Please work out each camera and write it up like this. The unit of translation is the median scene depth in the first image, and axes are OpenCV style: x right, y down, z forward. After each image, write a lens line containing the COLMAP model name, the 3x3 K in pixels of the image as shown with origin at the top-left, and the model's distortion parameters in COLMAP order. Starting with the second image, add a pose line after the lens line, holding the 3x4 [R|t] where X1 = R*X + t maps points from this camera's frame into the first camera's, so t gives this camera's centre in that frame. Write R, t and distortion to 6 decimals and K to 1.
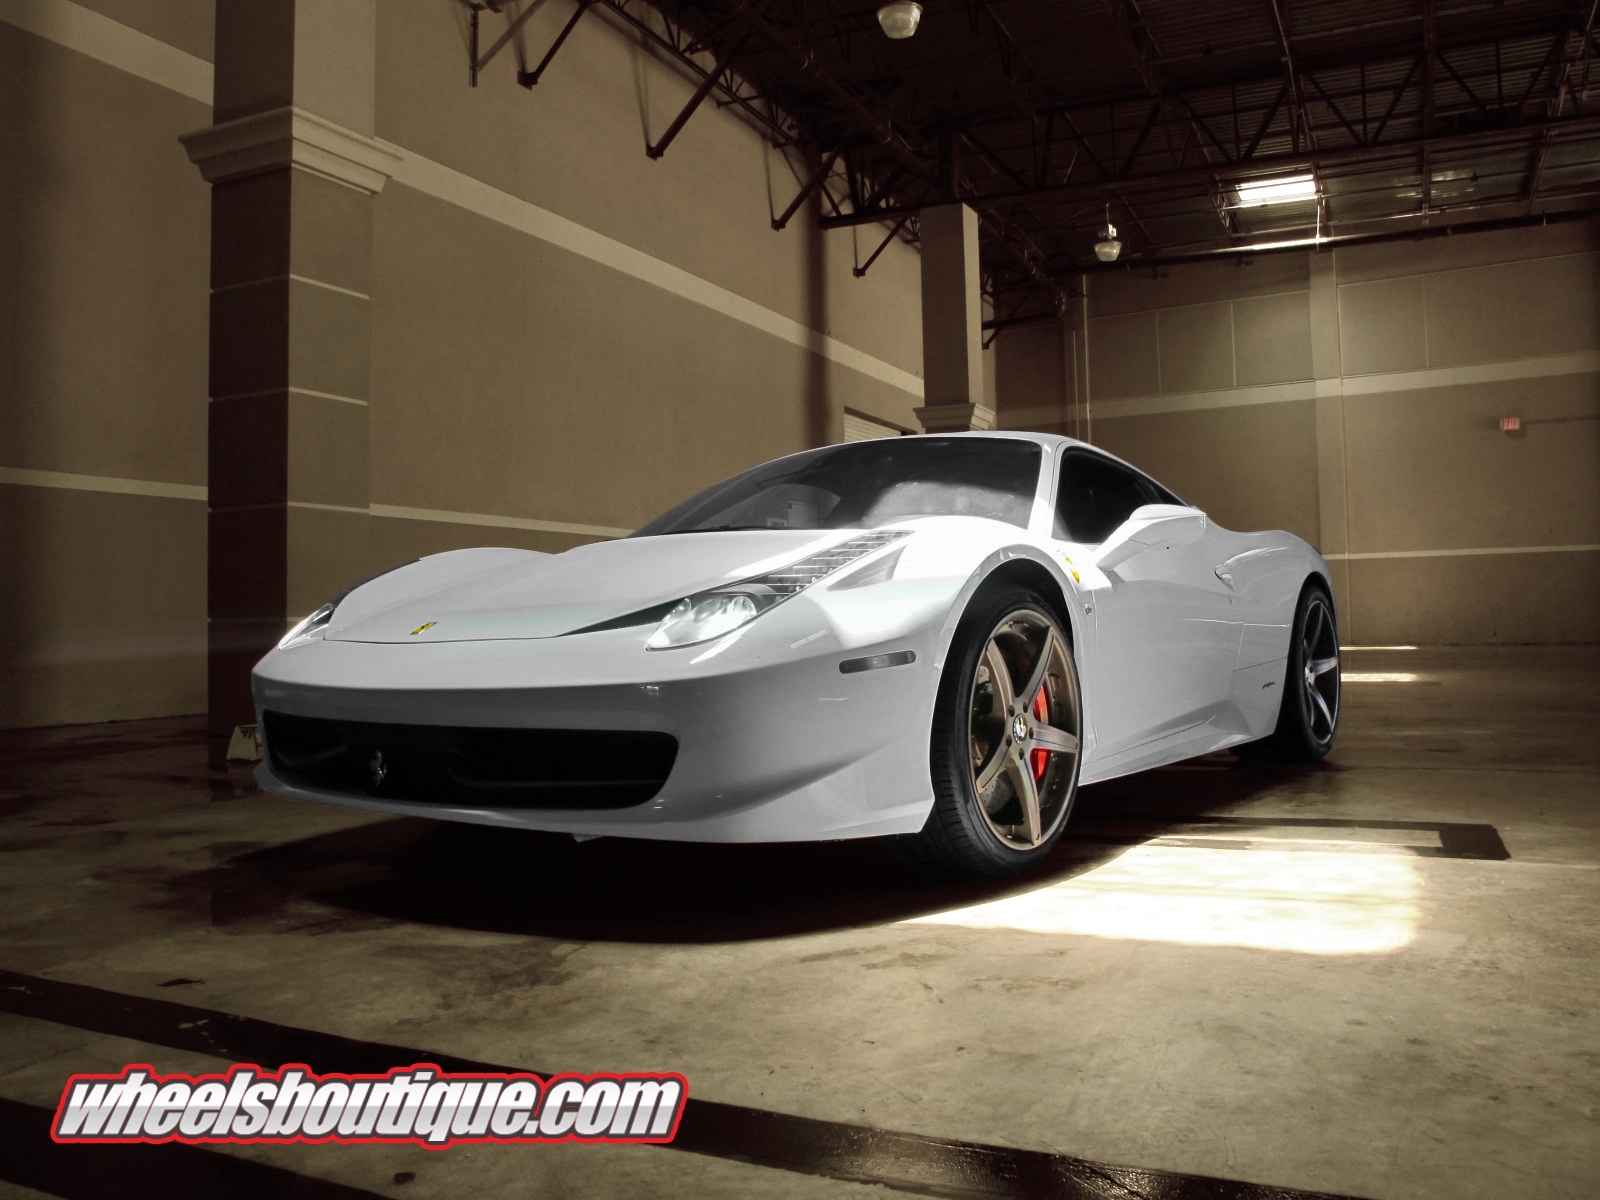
lens RADIAL K [[1323.3, 0, 800.0], [0, 1323.3, 600.0], [0, 0, 1]] dist [-0.135553, 0.084478]
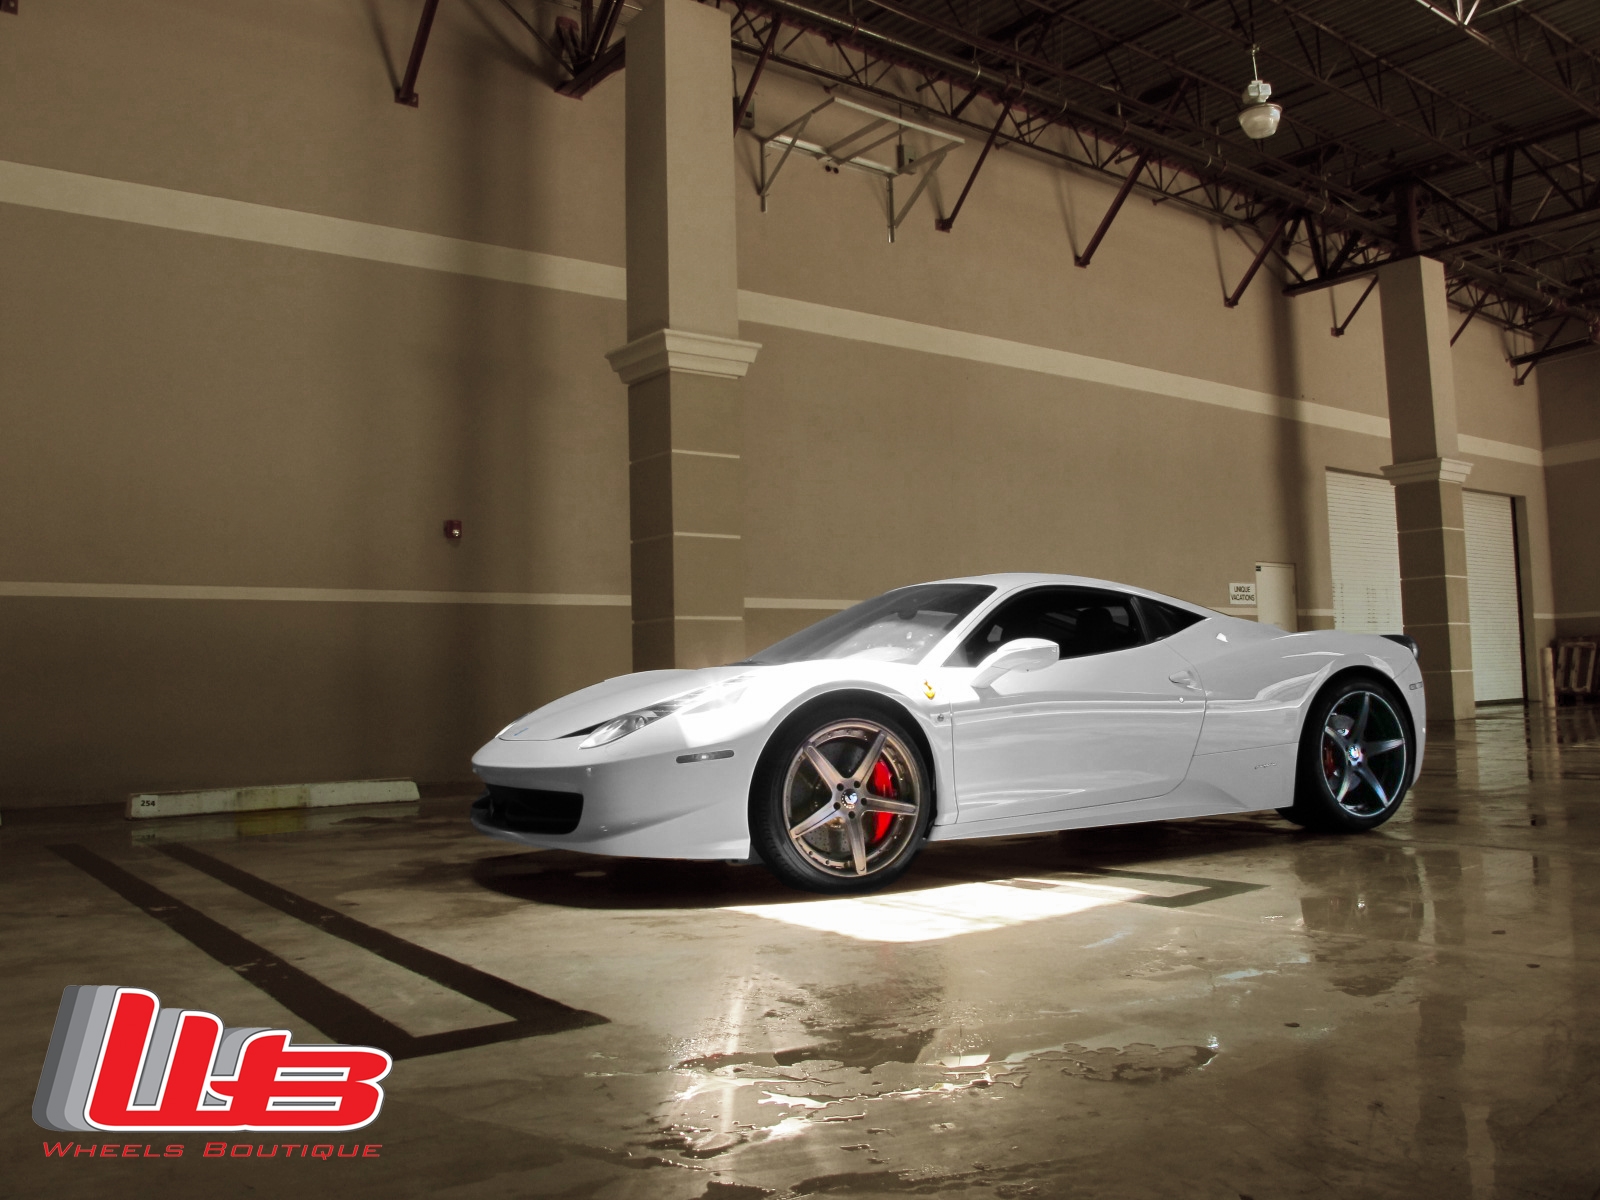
lens RADIAL K [[1323.3, 0, 800.0], [0, 1323.3, 600.0], [0, 0, 1]] dist [-0.135553, 0.084478]
pose [[0.888706, -0.039312, -0.456788, 0.198305], [0.021647, 0.998804, -0.043844, -0.016257], [0.457966, 0.029076, 0.888494, -0.097515]]
